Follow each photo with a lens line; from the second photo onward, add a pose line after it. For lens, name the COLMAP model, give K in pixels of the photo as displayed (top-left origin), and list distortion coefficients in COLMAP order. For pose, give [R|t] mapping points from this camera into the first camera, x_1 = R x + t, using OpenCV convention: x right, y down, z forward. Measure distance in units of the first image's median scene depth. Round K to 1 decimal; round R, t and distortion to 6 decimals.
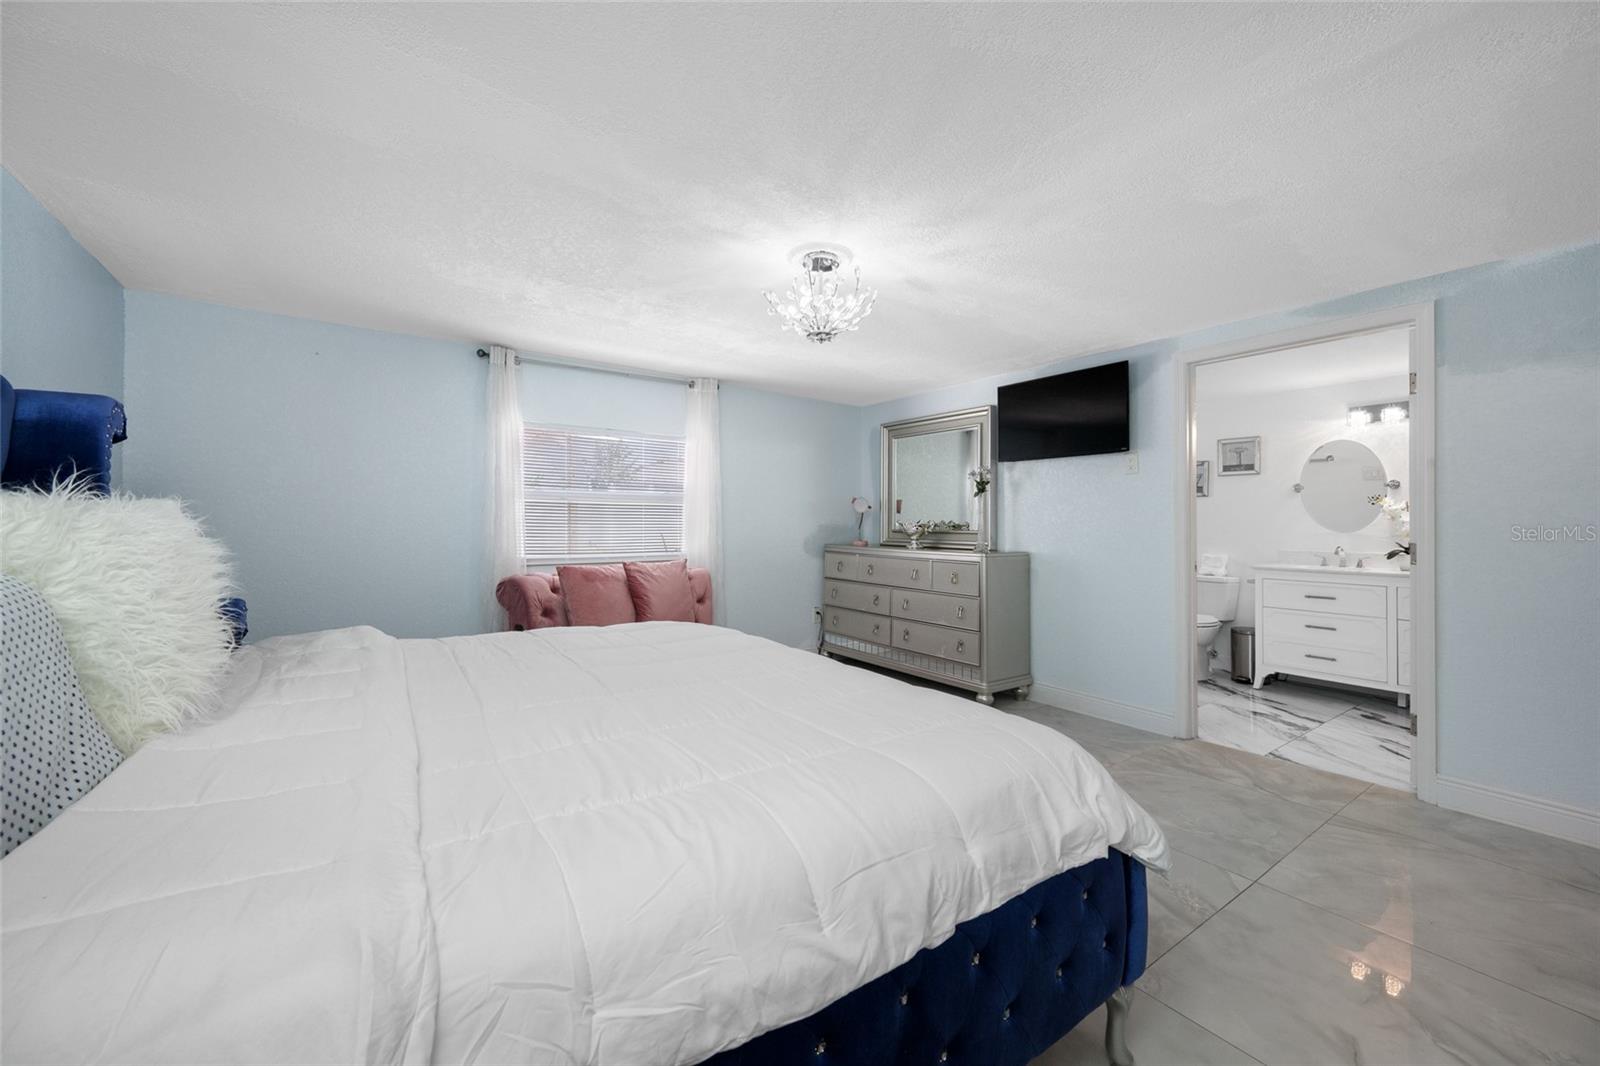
lens RADIAL K [[630.6, 0, 798.8], [0, 630.6, 523.0], [0, 0, 1]] dist [0.002997, 0.000282]
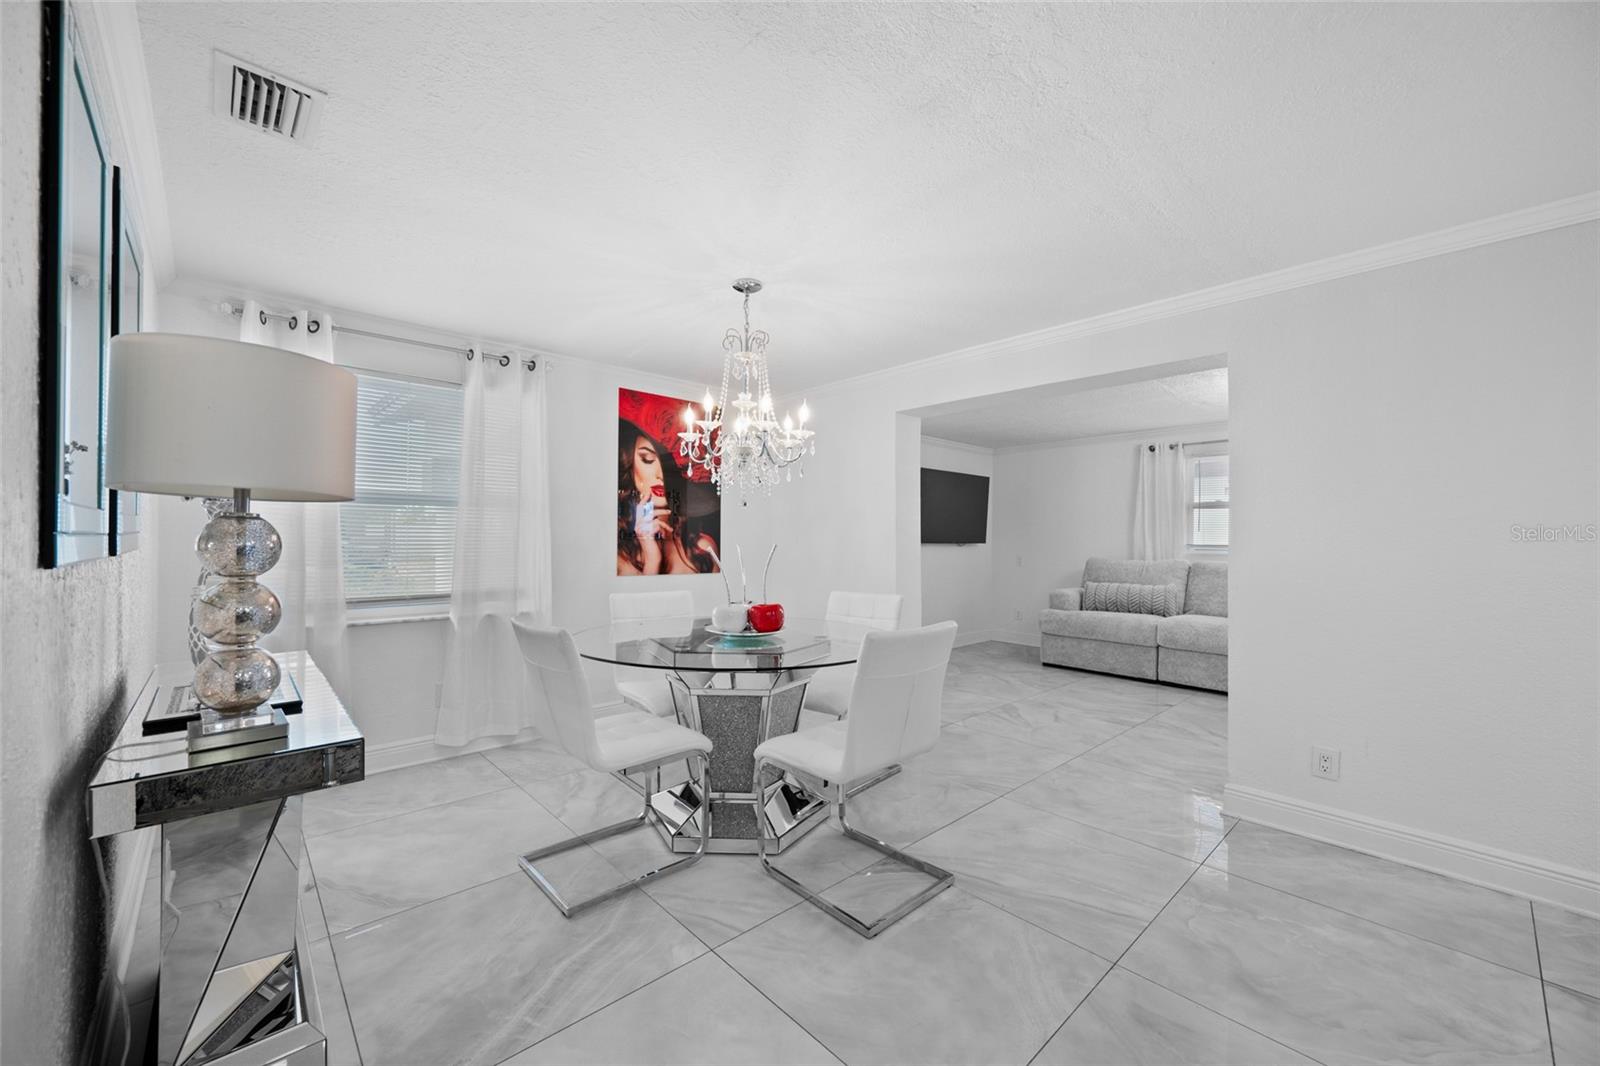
lens RADIAL K [[630.6, 0, 790.7], [0, 630.6, 539.0], [0, 0, 1]] dist [0.002997, 0.000282]
pose [[-0.991898, -0.006069, -0.126890, 1.529730], [-0.006892, 0.999958, 0.006051, -0.015542], [0.126848, 0.006876, -0.991898, 2.315599]]
